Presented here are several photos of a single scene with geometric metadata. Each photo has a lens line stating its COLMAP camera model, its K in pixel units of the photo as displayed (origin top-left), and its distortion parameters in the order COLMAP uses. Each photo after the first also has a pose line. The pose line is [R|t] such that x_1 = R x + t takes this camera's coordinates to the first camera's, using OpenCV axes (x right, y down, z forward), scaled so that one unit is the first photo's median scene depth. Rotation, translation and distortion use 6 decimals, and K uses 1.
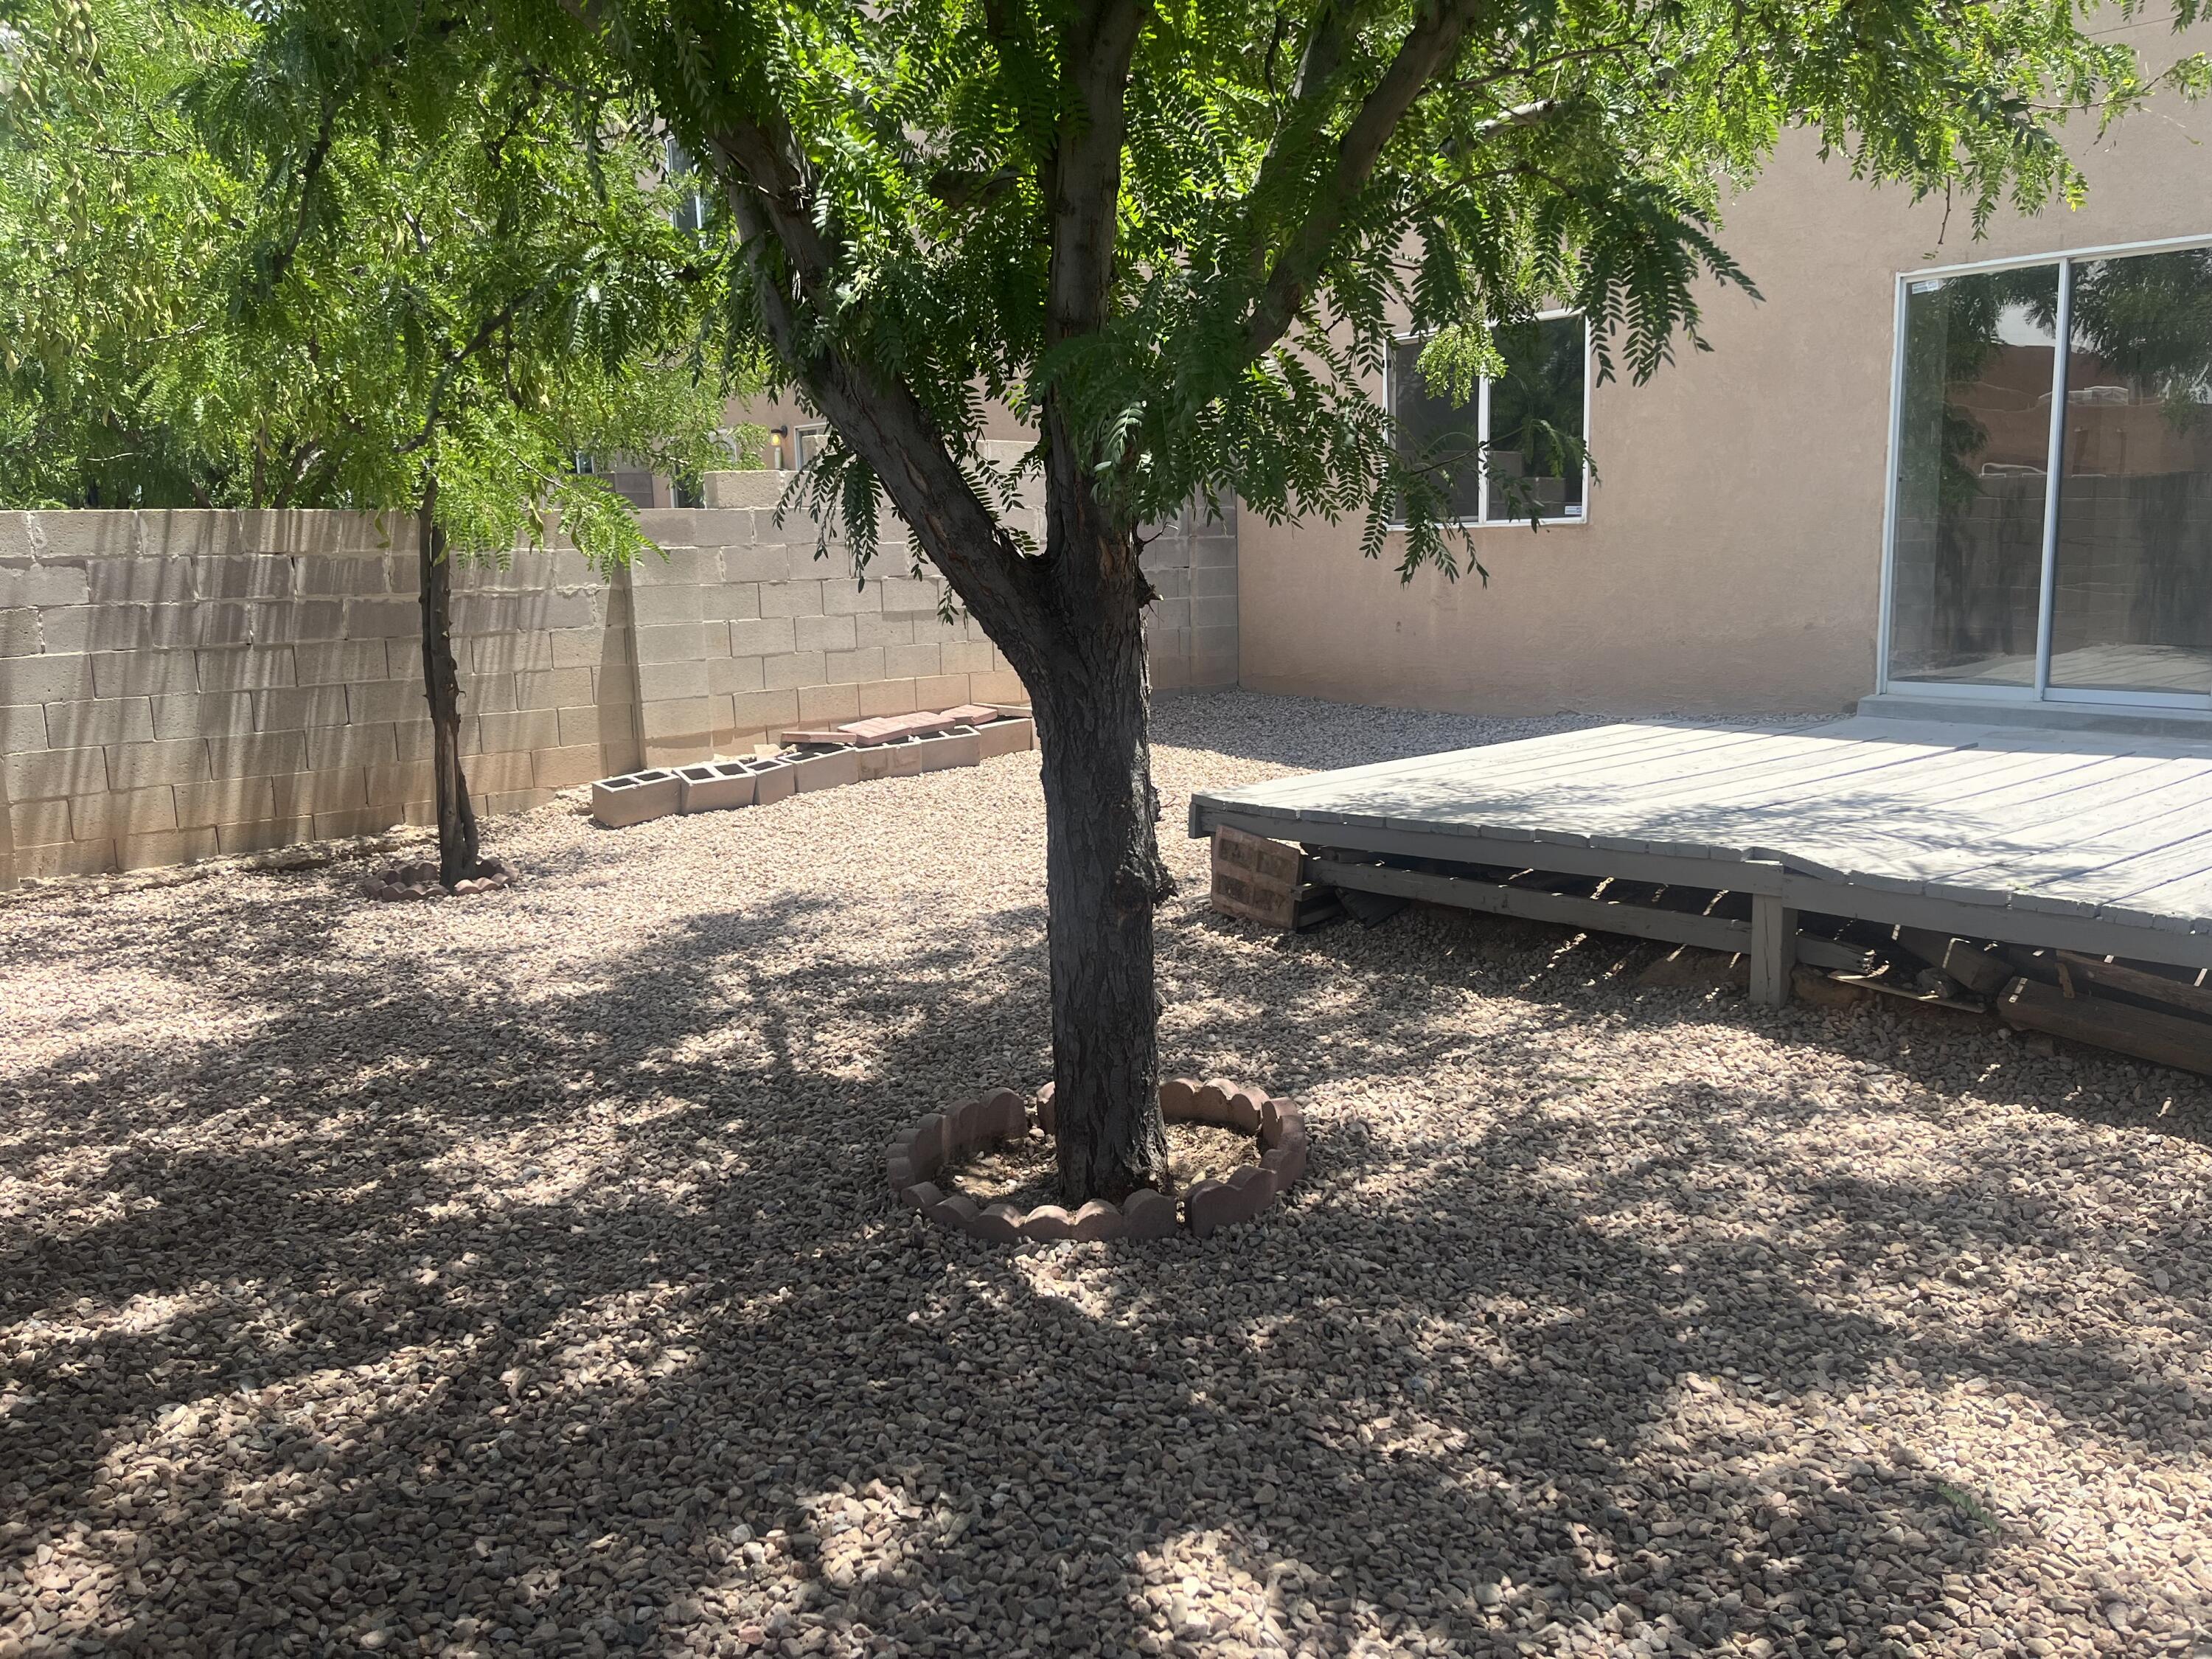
lens RADIAL K [[1670.4, 0, 1117.9], [0, 1670.4, 825.2], [0, 0, 1]] dist [0.074699, -0.102585]
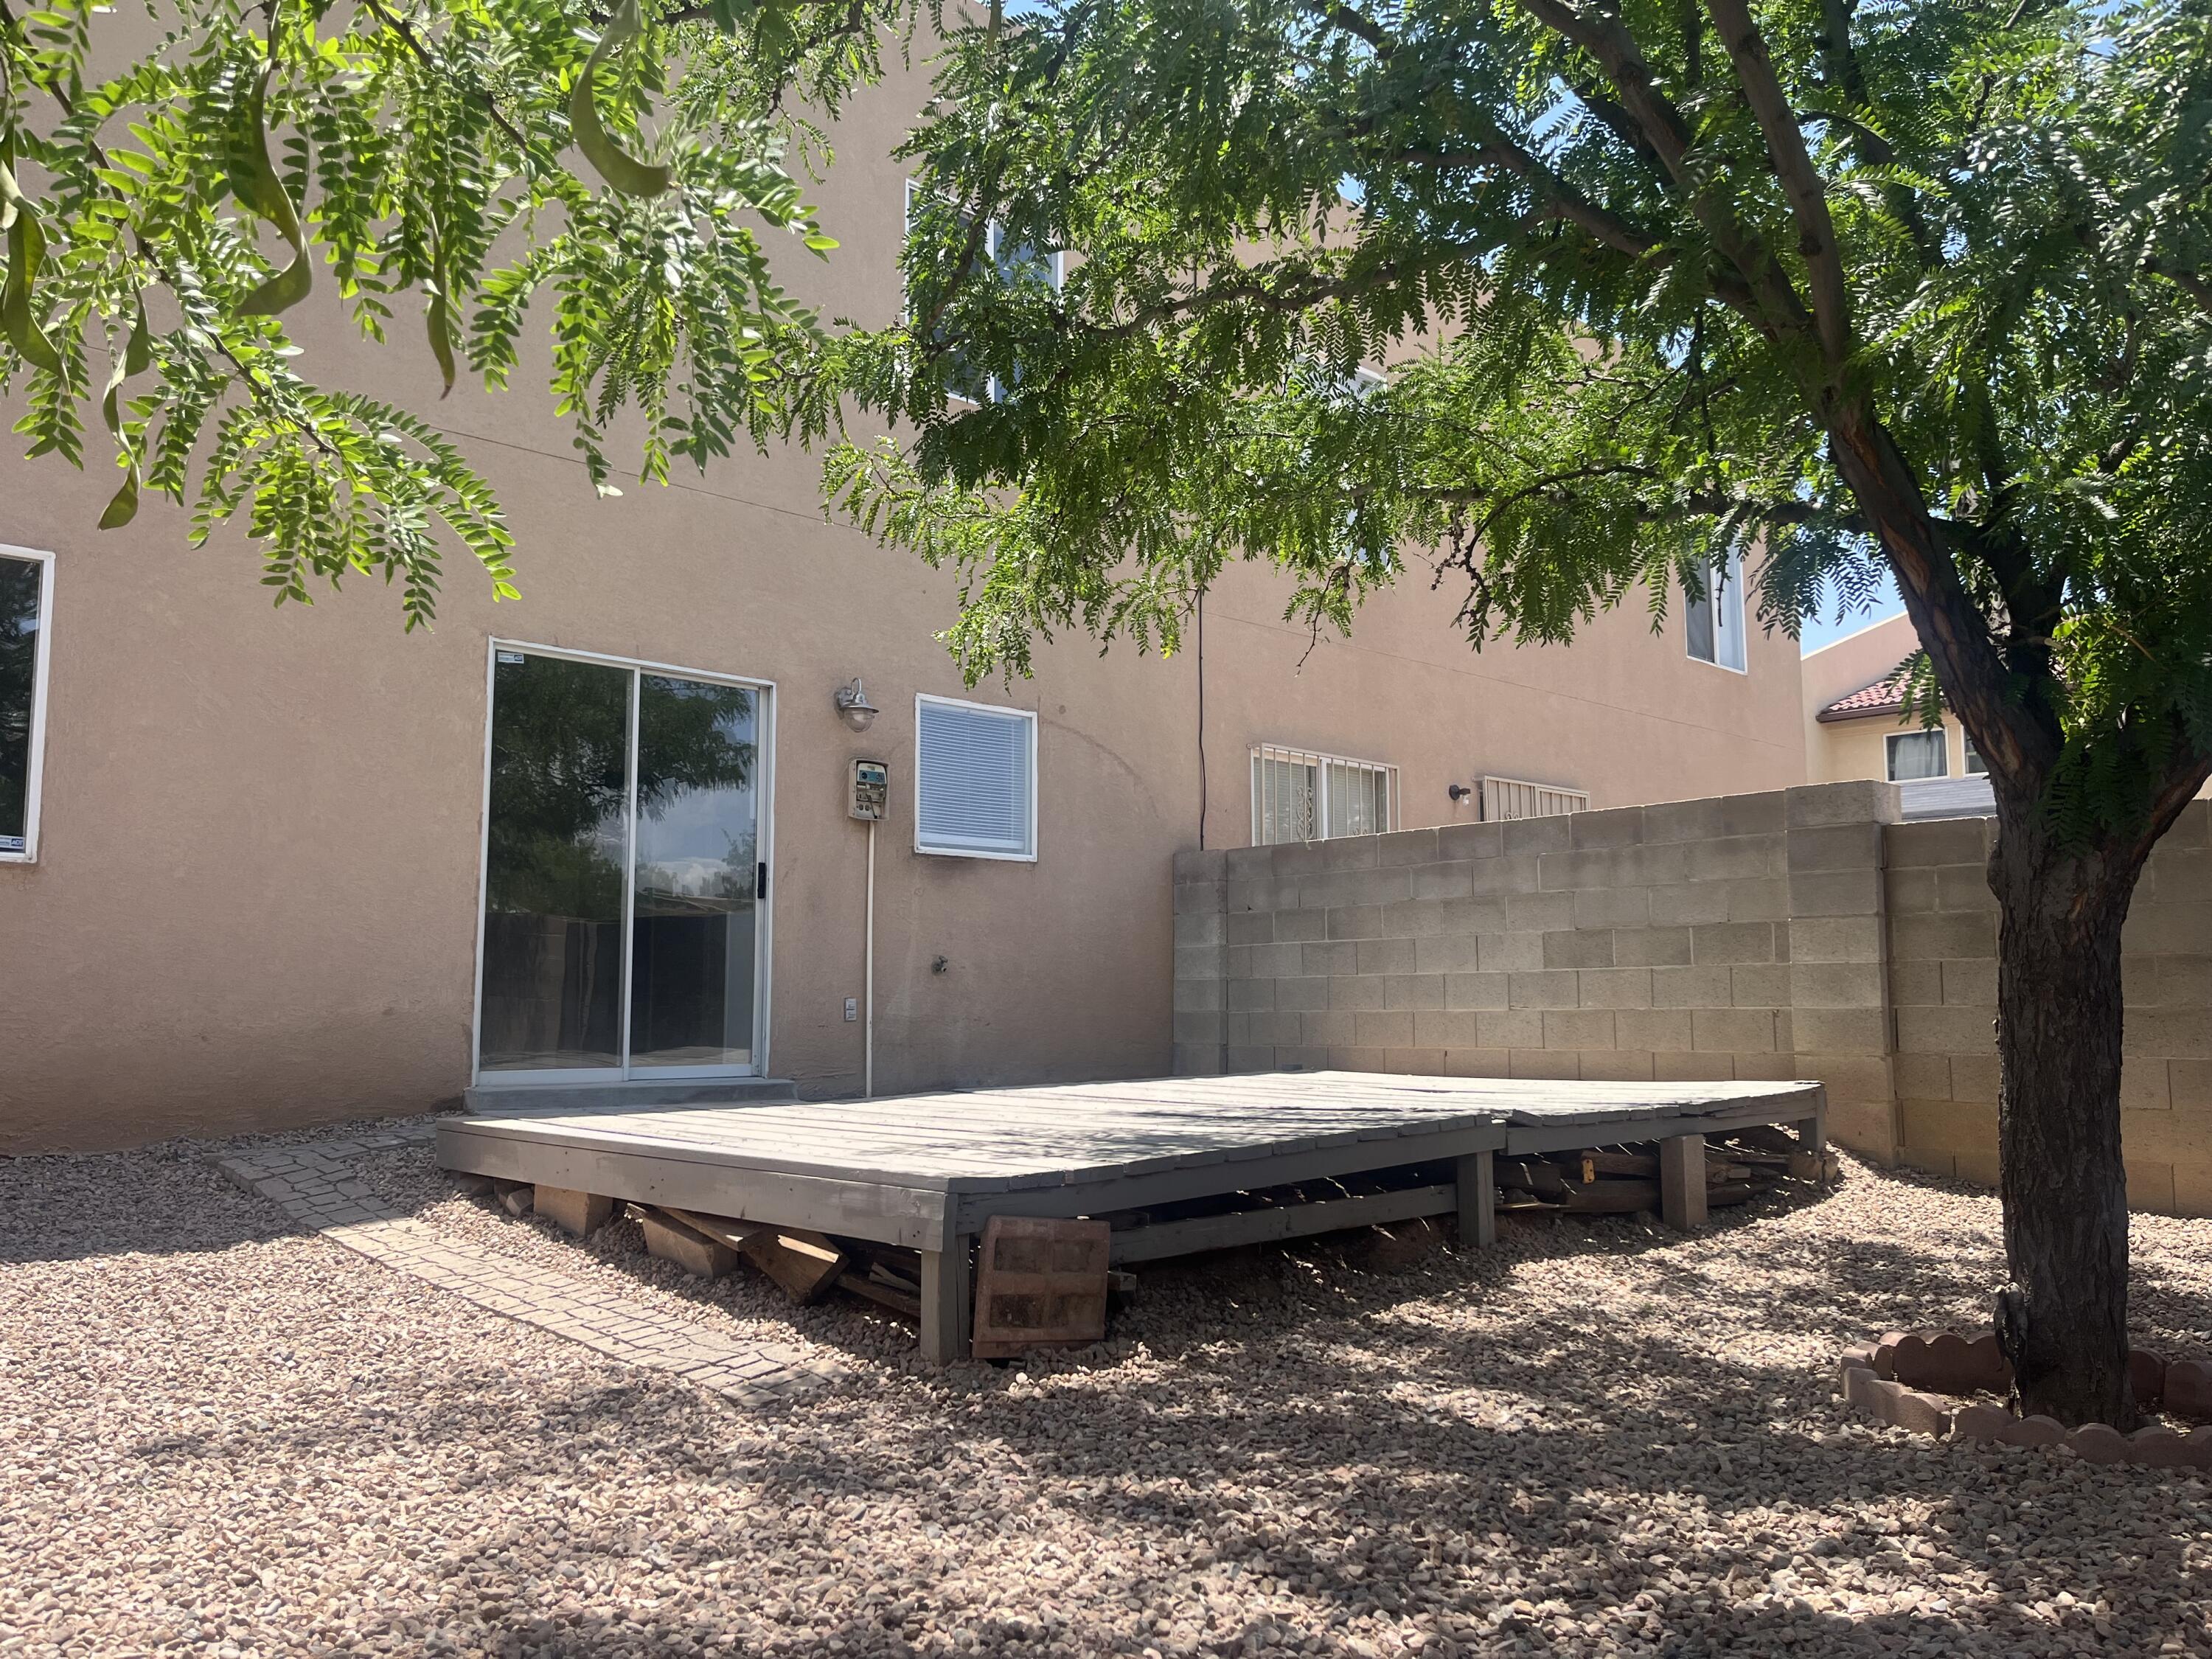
lens RADIAL K [[1670.4, 0, 1113.2], [0, 1670.4, 833.9], [0, 0, 1]] dist [0.074699, -0.102585]
pose [[-0.043669, 0.130440, 0.990494, -0.724231], [0.163899, 0.978942, -0.121692, -0.072037], [-0.985510, 0.157026, -0.064129, 1.126706]]
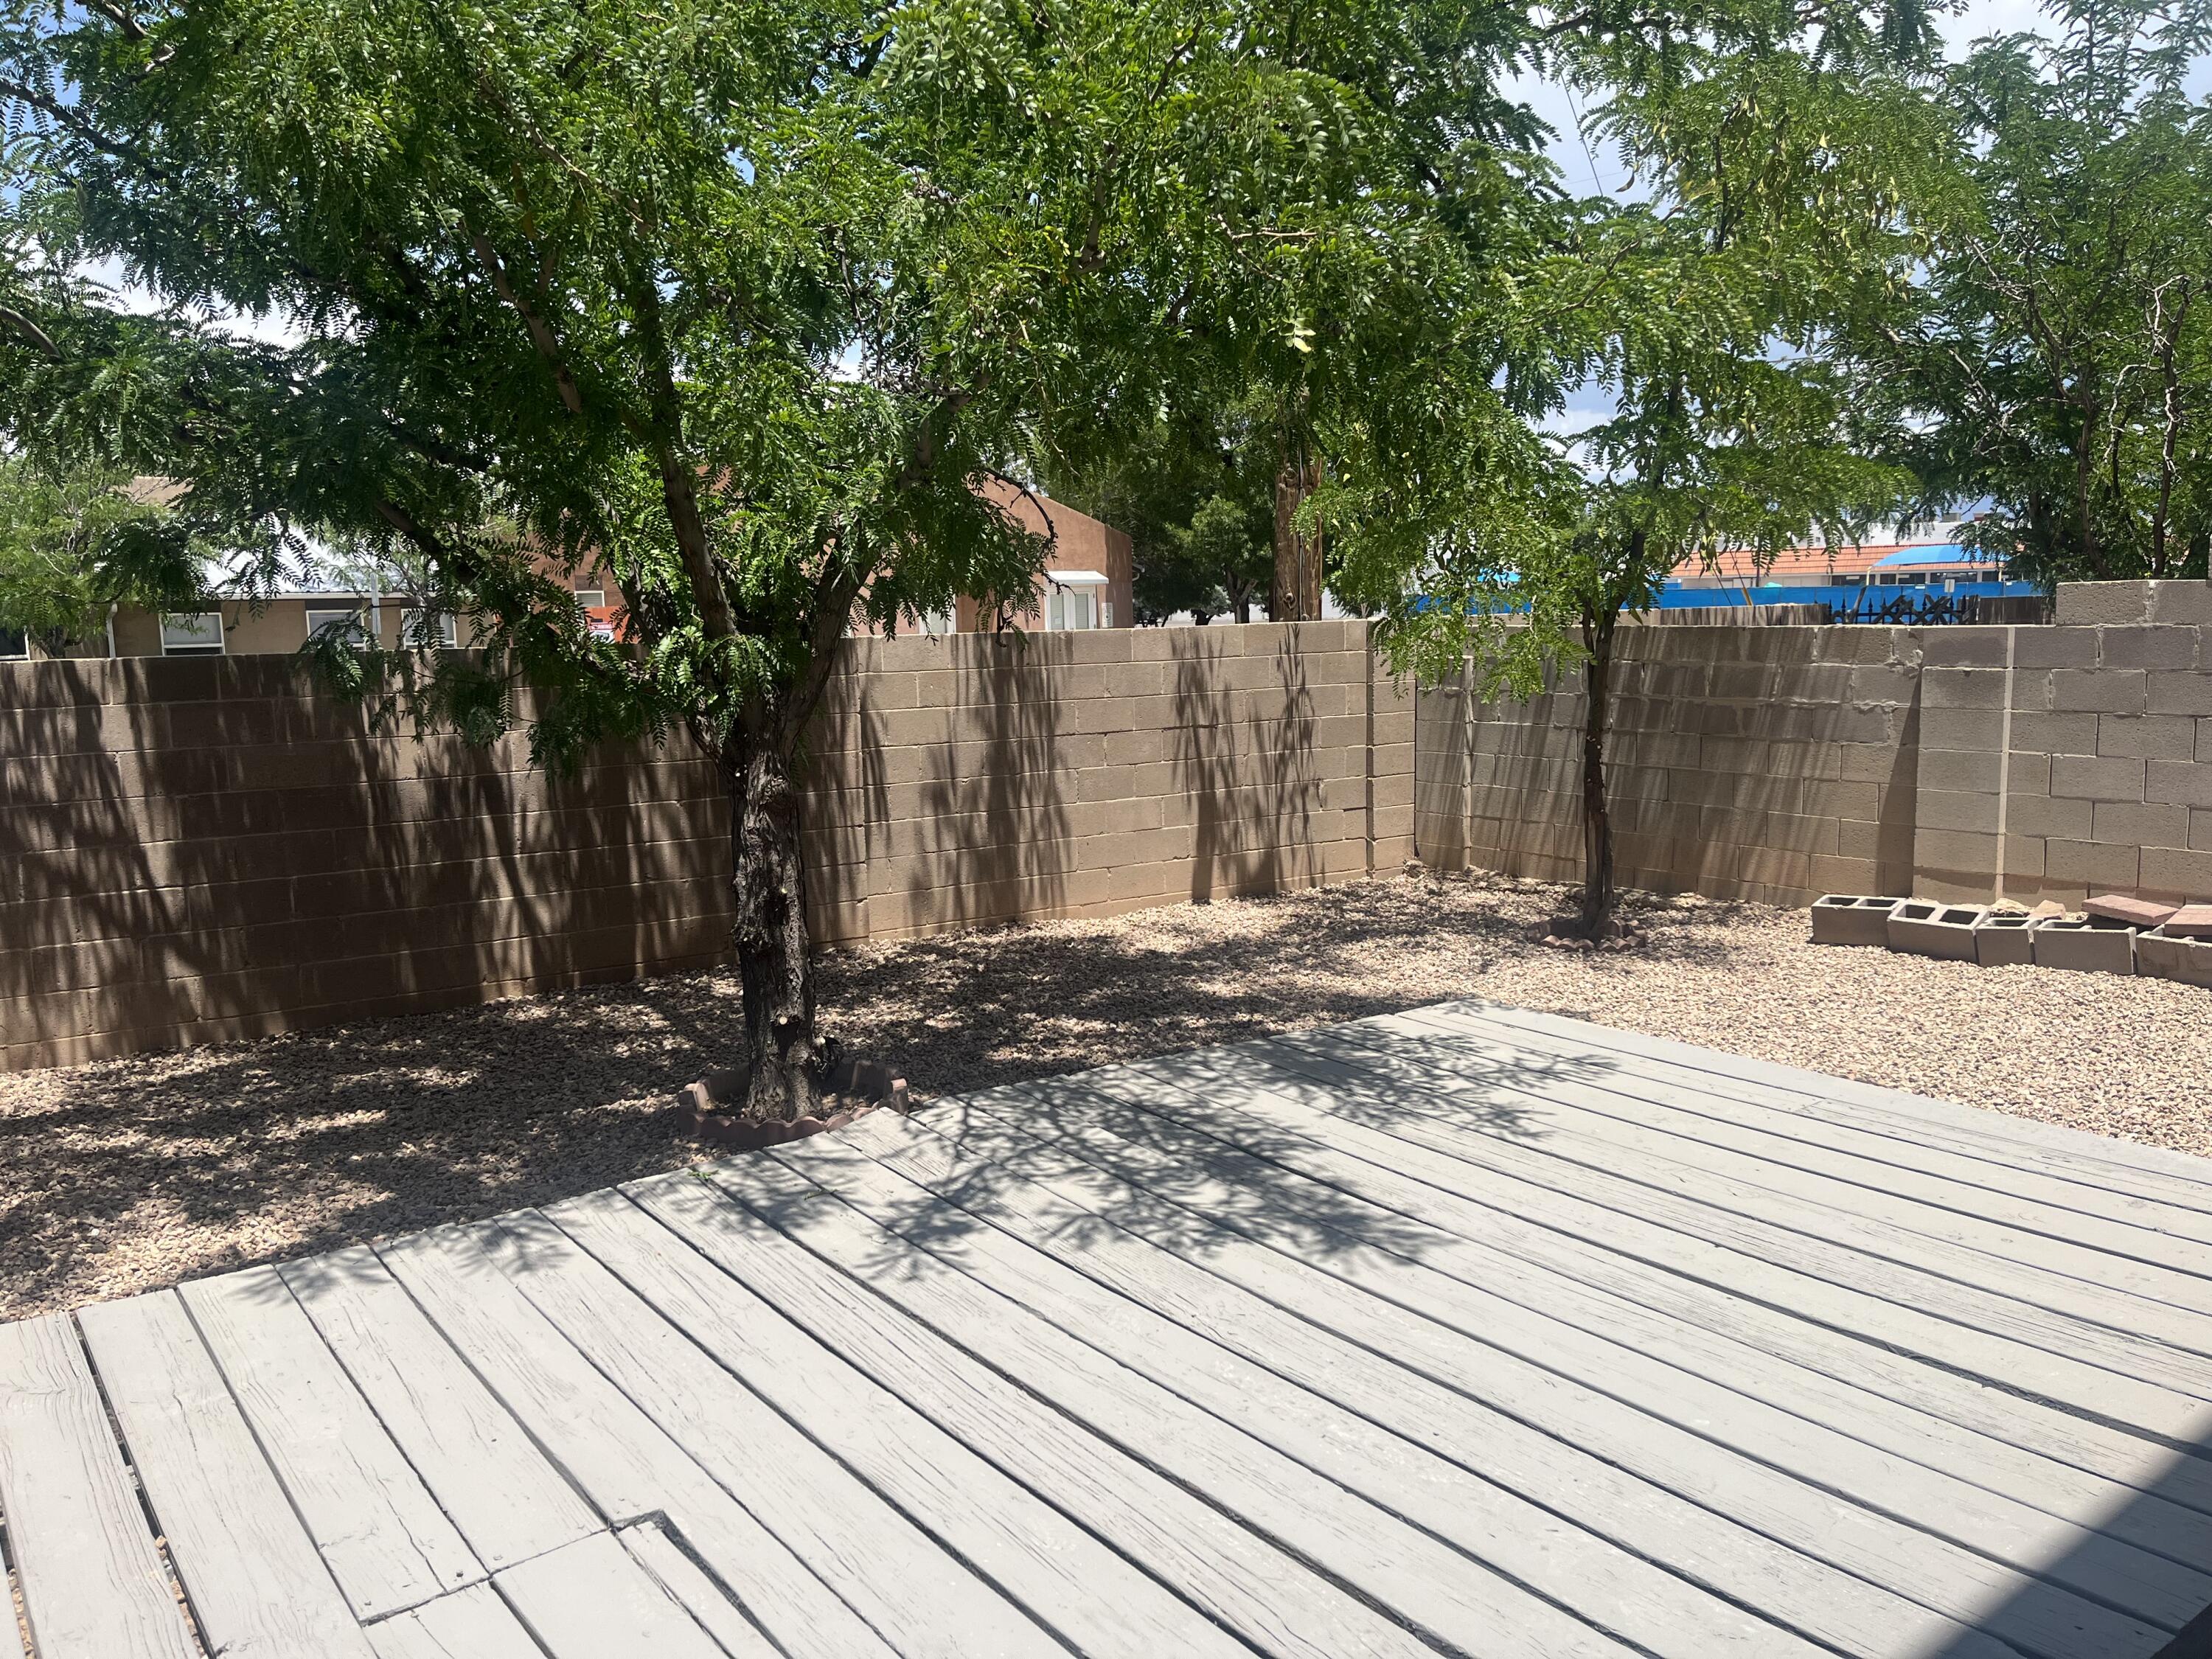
lens RADIAL K [[1670.4, 0, 1112.6], [0, 1670.4, 830.7], [0, 0, 1]] dist [0.074699, -0.102585]
pose [[-0.037432, 0.162997, -0.985916, 1.142113], [-0.142048, 0.975721, 0.166705, -0.279625], [0.989152, 0.146288, -0.013370, 0.941850]]
